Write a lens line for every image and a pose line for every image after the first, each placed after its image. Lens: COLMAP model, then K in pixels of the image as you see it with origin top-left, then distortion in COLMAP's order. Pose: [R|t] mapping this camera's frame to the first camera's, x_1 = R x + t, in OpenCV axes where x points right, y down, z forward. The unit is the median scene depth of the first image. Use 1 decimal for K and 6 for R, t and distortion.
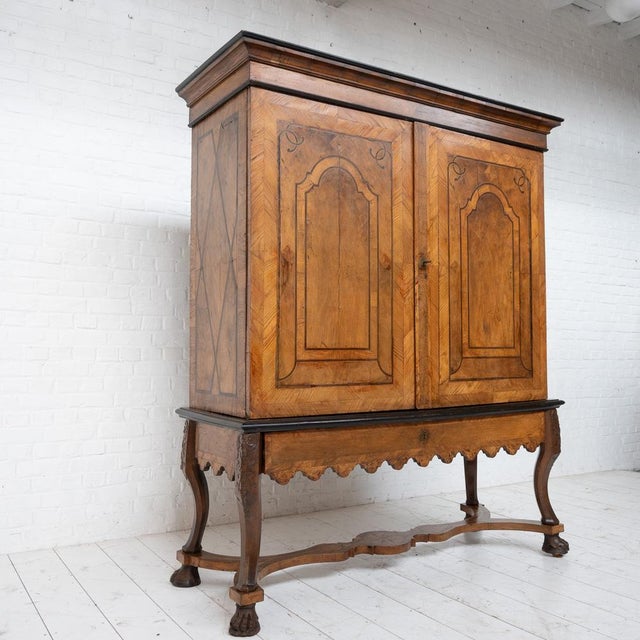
lens RADIAL K [[684.3, 0, 316.5], [0, 684.3, 321.2], [0, 0, 1]] dist [-0.002684, 0.000000]
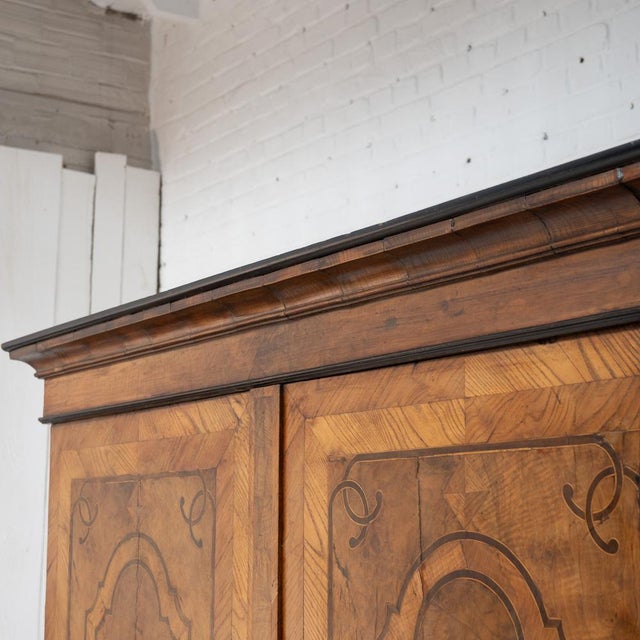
lens RADIAL K [[1356.3, 0, 324.8], [0, 1356.3, 336.1], [0, 0, 1]] dist [0.030299, 0.000000]
pose [[0.025161, -0.143804, -0.989286, 0.843274], [0.038360, 0.989010, -0.142789, -0.230525], [0.998947, -0.034357, 0.030401, 1.060047]]
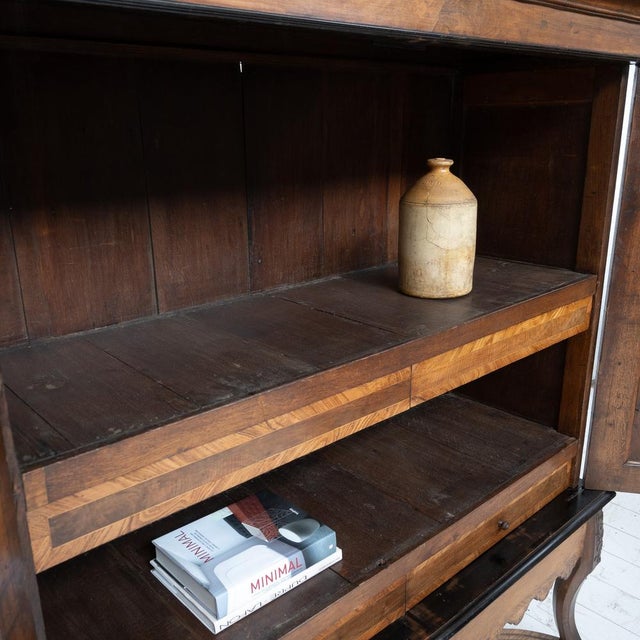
lens RADIAL K [[660.8, 0, 320.8], [0, 660.8, 323.9], [0, 0, 1]] dist [-0.000272, 0.000000]
pose [[0.984563, -0.061503, 0.163872, 0.005147], [0.004168, 0.944206, 0.329330, -0.275441], [-0.174983, -0.323563, 0.929886, 0.632926]]
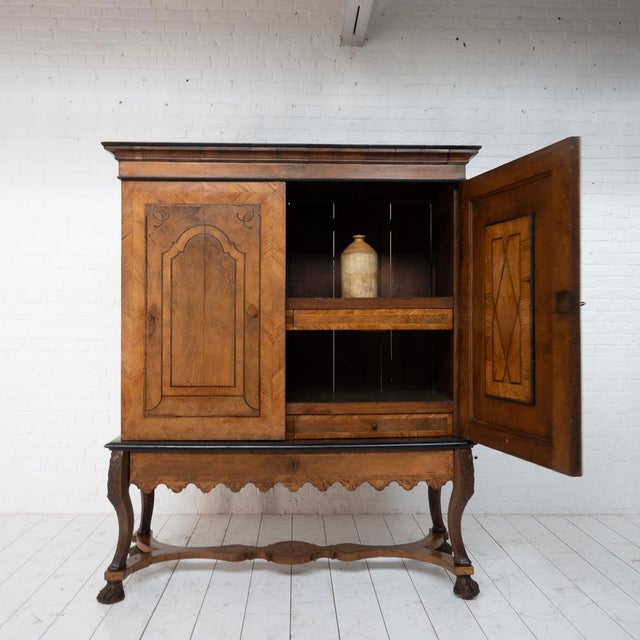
lens RADIAL K [[660.8, 0, 315.1], [0, 660.8, 321.2], [0, 0, 1]] dist [-0.000272, 0.000000]
pose [[0.861743, 0.000821, -0.507344, 0.757904], [0.017123, 0.999382, 0.030701, -0.101930], [0.507056, -0.035144, 0.861196, 0.100081]]
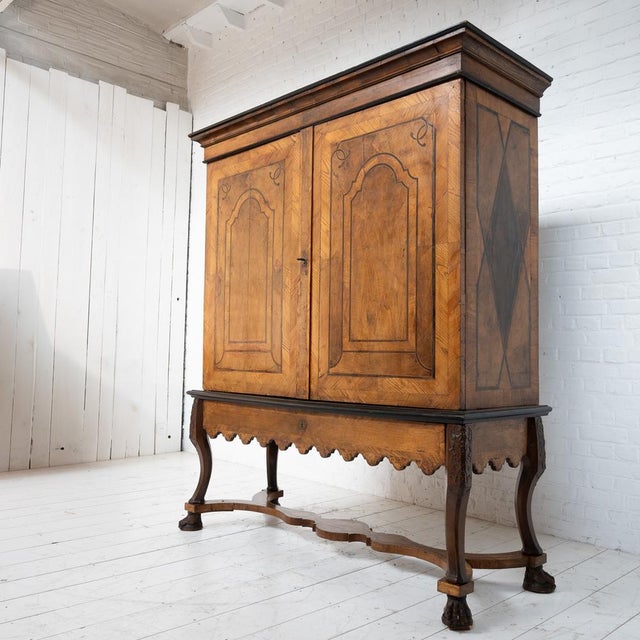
lens RADIAL K [[660.8, 0, 317.3], [0, 660.8, 322.1], [0, 0, 1]] dist [-0.000272, 0.000000]
pose [[0.201232, -0.042695, -0.978613, 1.198308], [0.024207, 0.998961, -0.038605, 0.051434], [0.979244, -0.015920, 0.202057, 0.845634]]
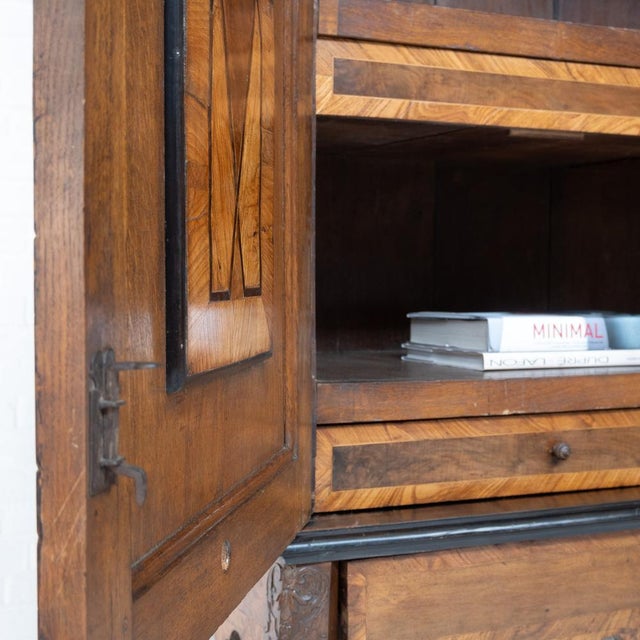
lens RADIAL K [[1201.4, 0, 320.4], [0, 1201.4, 323.3], [0, 0, 1]] dist [0.031447, 0.000000]
pose [[0.992050, 0.010064, -0.125441, -0.011372], [0.001443, 0.995822, 0.091309, -0.013568], [0.125836, -0.090764, 0.987890, 0.353247]]
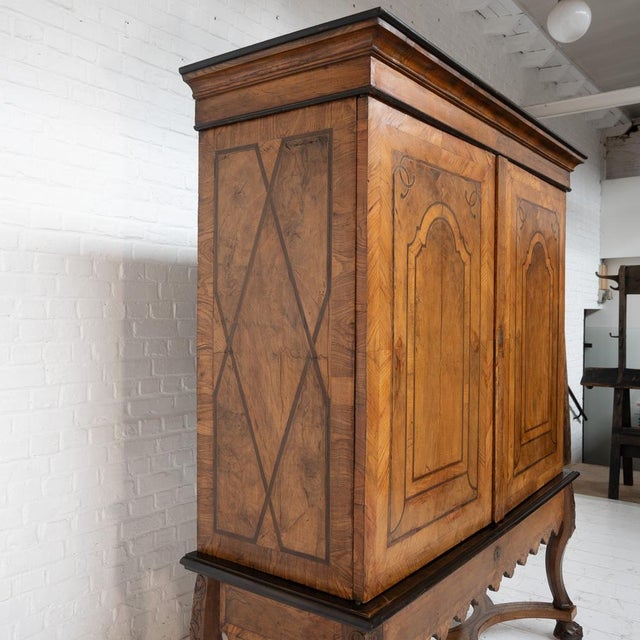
lens RADIAL K [[660.8, 0, 325.4], [0, 660.8, 325.2], [0, 0, 1]] dist [-0.000272, 0.000000]
pose [[0.931088, -0.003945, 0.364773, -0.324276], [-0.019576, 0.997960, 0.060762, -0.148113], [-0.364269, -0.063715, 0.929112, 0.381317]]
